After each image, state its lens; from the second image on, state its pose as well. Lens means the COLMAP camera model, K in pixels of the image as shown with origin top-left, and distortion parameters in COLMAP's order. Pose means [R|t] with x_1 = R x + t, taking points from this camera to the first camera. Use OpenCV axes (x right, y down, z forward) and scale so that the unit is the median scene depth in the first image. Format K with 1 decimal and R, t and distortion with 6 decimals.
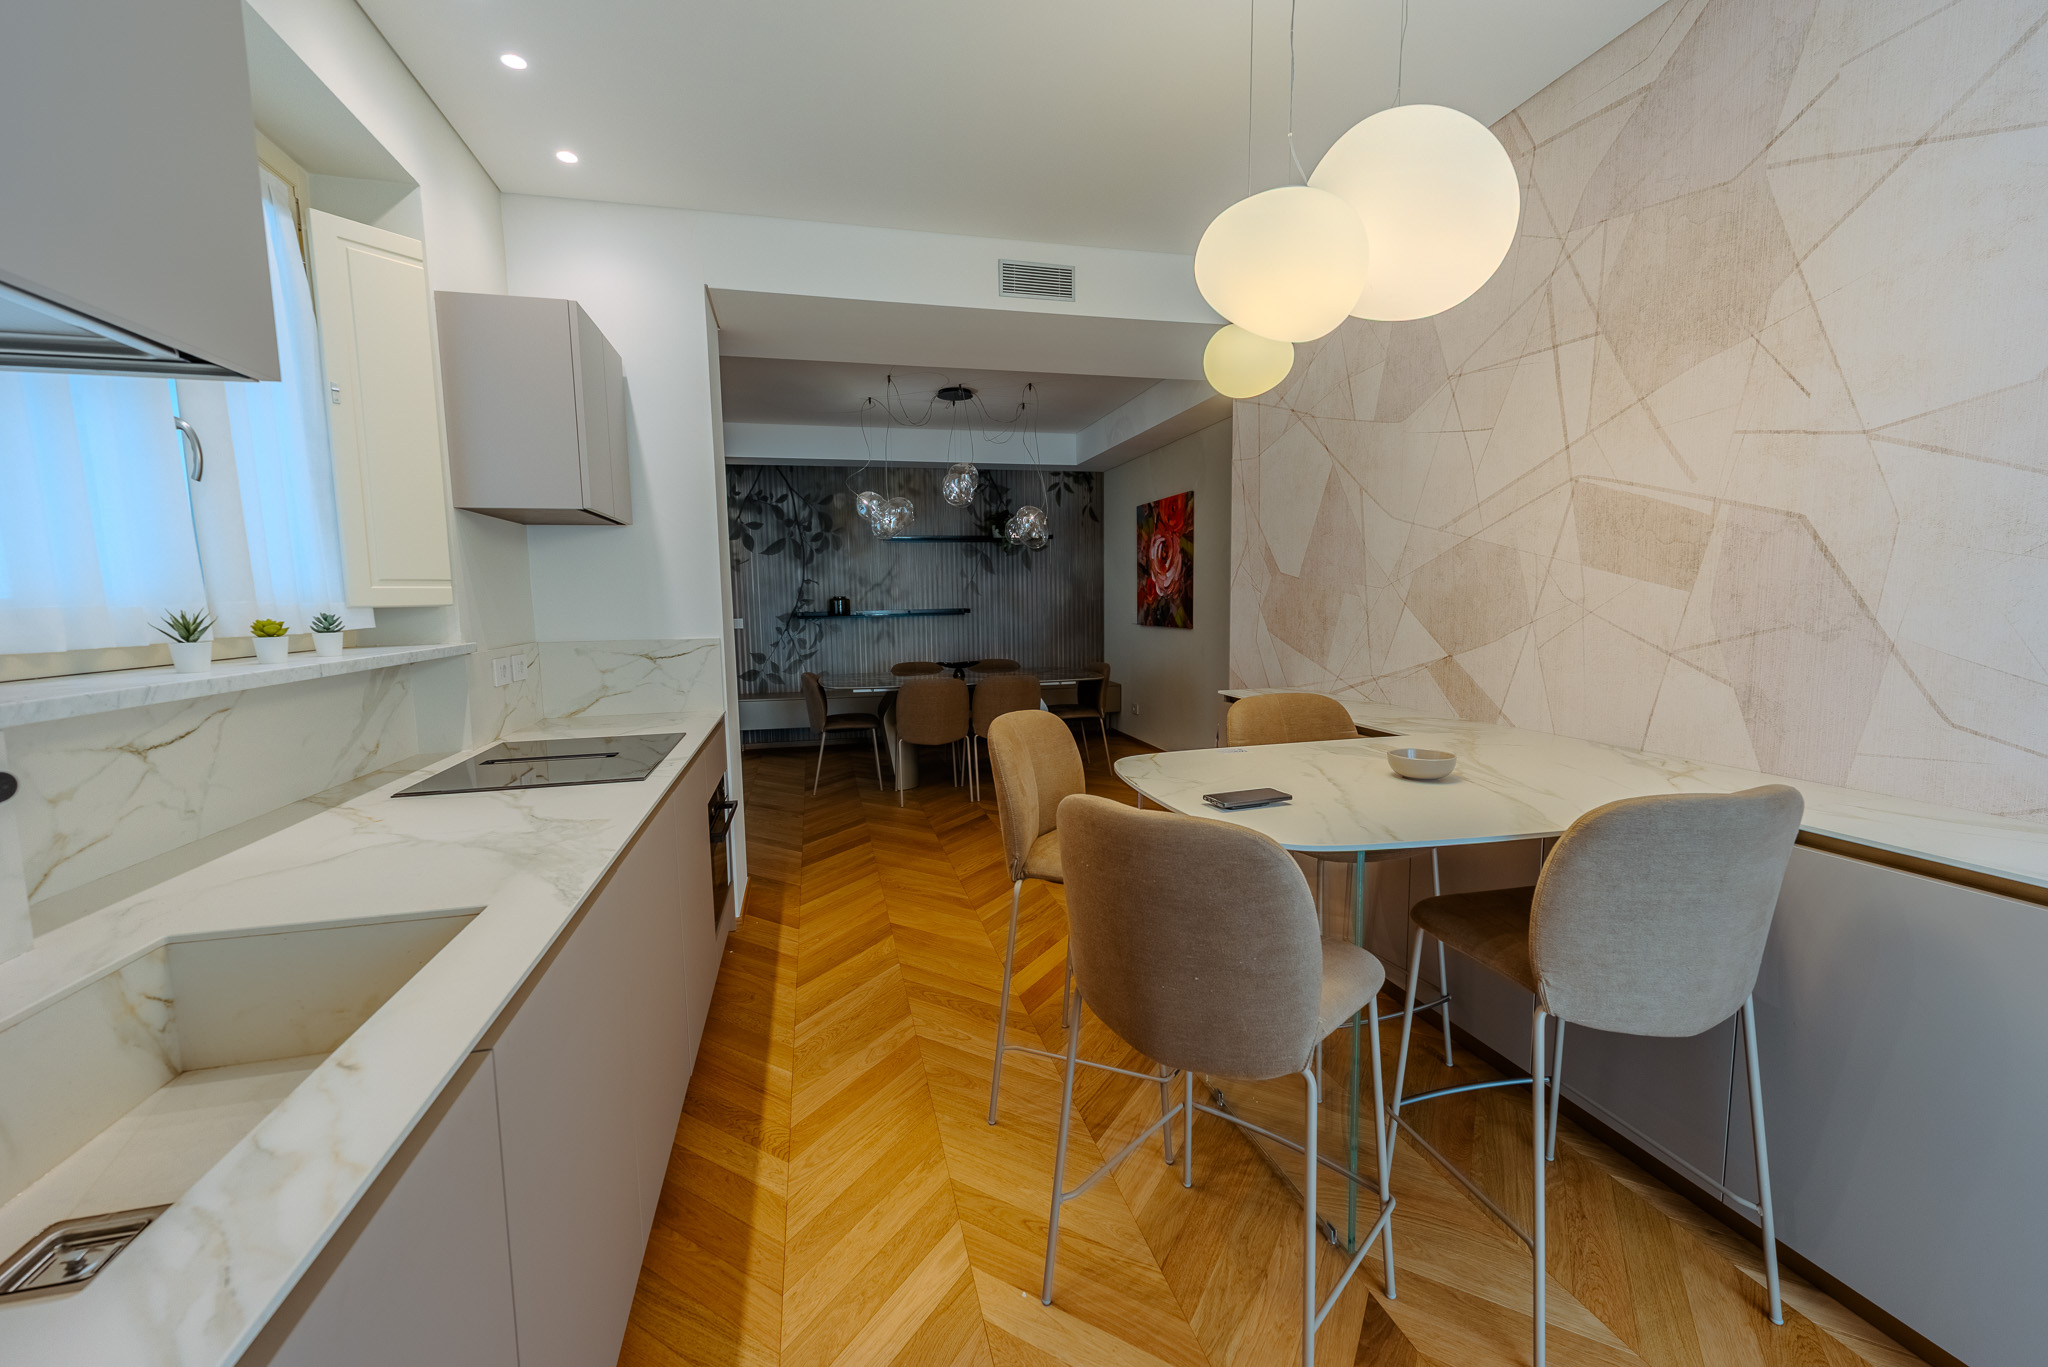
lens RADIAL K [[822.3, 0, 1013.7], [0, 822.3, 684.6], [0, 0, 1]] dist [0.006627, -0.000084]
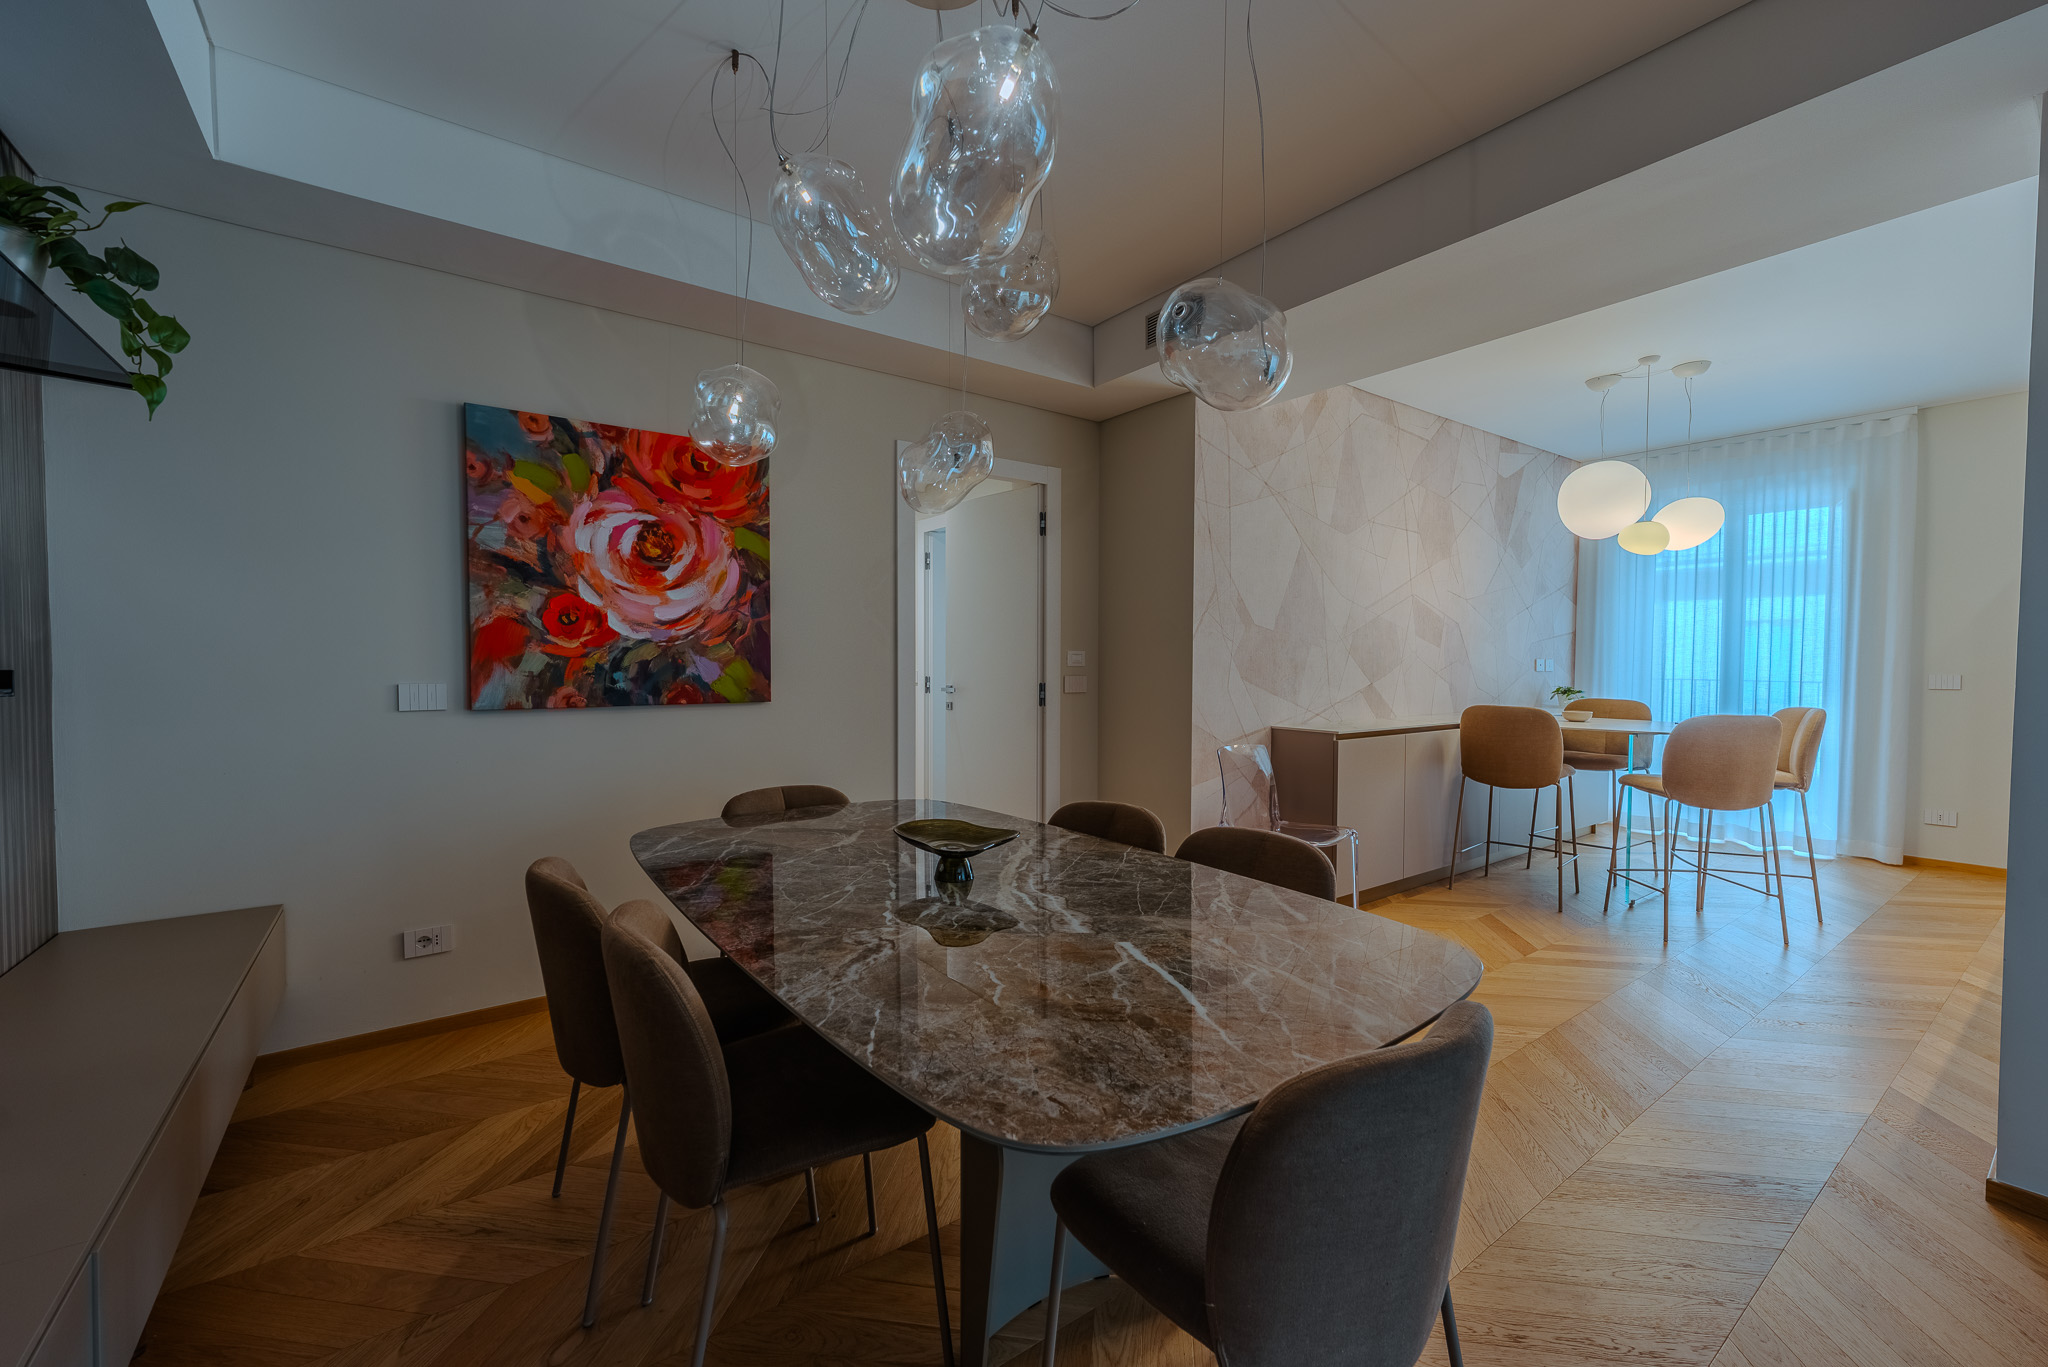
lens RADIAL K [[822.3, 0, 1013.7], [0, 822.3, 684.6], [0, 0, 1]] dist [0.006627, -0.000084]
pose [[-0.377679, -0.014352, 0.925825, -0.318900], [0.102643, 0.993068, 0.057267, -0.086296], [-0.920230, 0.116658, -0.373588, 0.970100]]
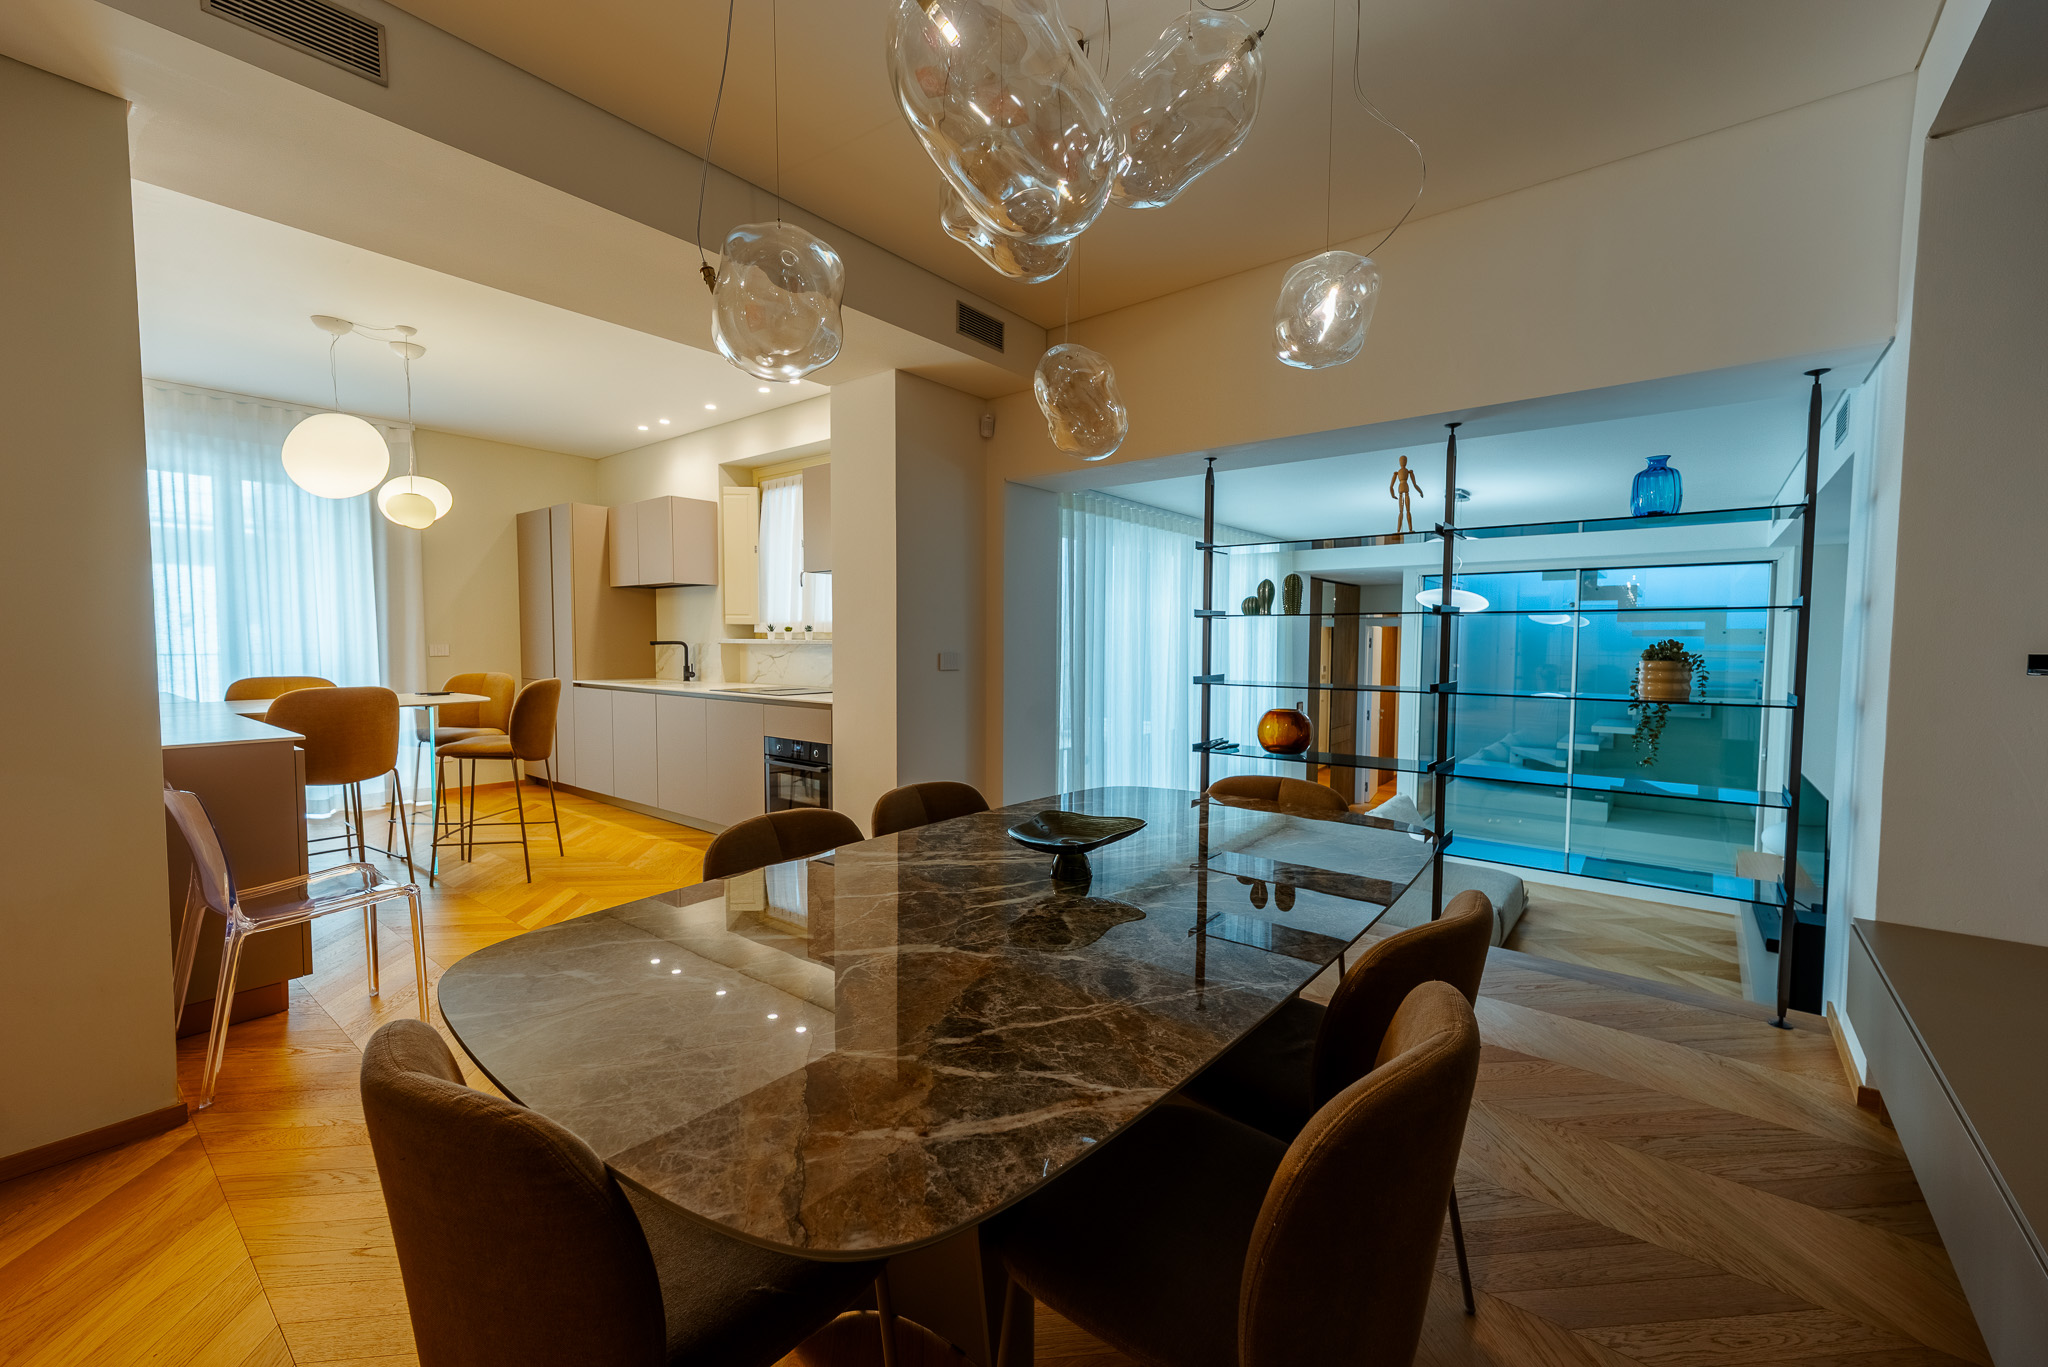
lens RADIAL K [[814.0, 0, 1026.7], [0, 814.0, 682.8], [0, 0, 1]] dist [-0.000055, -0.000047]
pose [[-0.786286, 0.043334, -0.616342, 0.100396], [-0.061086, 0.987198, 0.147337, -0.101588], [0.614836, 0.153499, -0.773573, 1.066504]]
